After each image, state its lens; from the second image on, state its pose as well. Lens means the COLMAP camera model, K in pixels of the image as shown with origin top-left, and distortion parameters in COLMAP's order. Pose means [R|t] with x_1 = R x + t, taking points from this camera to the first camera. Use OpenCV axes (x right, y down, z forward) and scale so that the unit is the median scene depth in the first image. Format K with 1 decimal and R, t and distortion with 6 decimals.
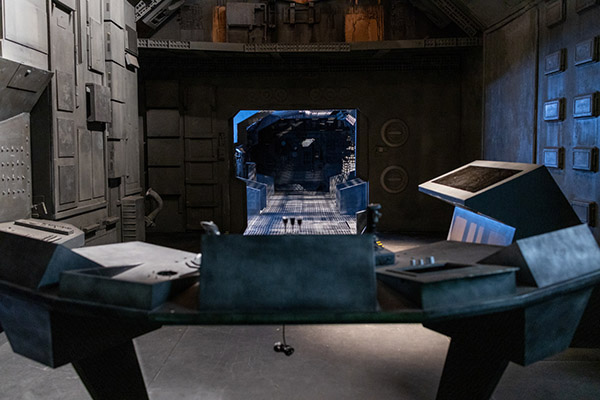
lens RADIAL K [[594.8, 0, 300.0], [0, 594.8, 200.0], [0, 0, 1]] dist [0.009802, 0.005405]
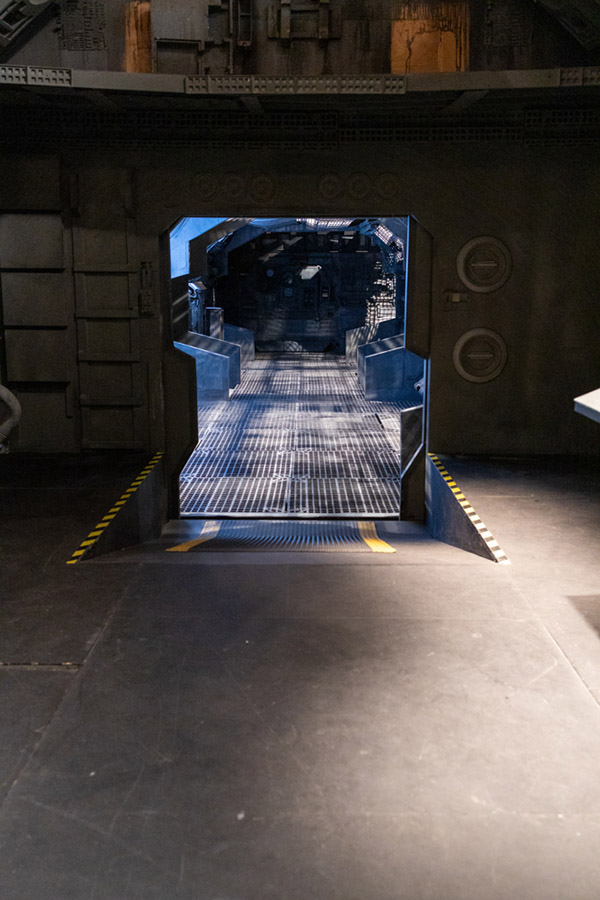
lens RADIAL K [[892.2, 0, 300.0], [0, 892.2, 450.0], [0, 0, 1]] dist [0.009802, 0.005405]
pose [[0.999963, 0.006896, 0.005131, -0.001146], [-0.007395, 0.994467, 0.104790, -0.017903], [-0.004380, -0.104825, 0.994481, 0.116741]]
